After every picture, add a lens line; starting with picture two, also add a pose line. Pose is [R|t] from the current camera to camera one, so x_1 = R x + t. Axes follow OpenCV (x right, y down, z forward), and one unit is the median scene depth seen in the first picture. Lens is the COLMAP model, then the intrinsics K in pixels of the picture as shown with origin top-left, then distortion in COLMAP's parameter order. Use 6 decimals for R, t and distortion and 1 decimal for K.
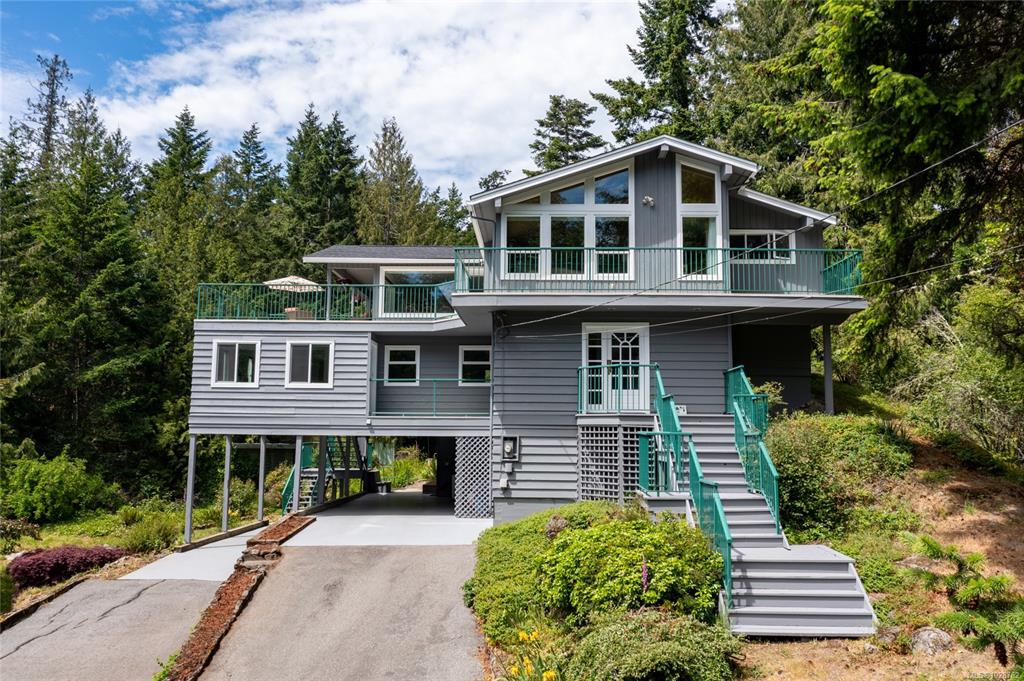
lens RADIAL K [[808.7, 0, 512.0], [0, 808.7, 340.5], [0, 0, 1]] dist [-0.010219, -0.000130]
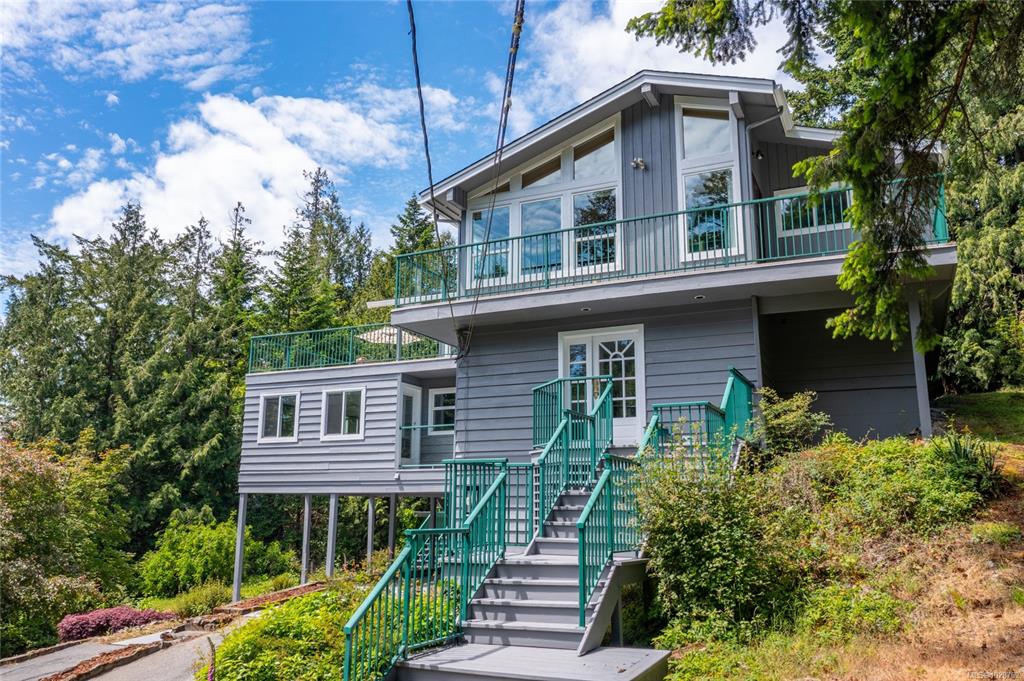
lens RADIAL K [[808.7, 0, 512.0], [0, 808.7, 340.5], [0, 0, 1]] dist [-0.010219, -0.000130]
pose [[0.914576, -0.088991, -0.394503, 0.290060], [0.051419, 0.993160, -0.104830, 0.052563], [0.401133, 0.075590, 0.912896, 0.241229]]
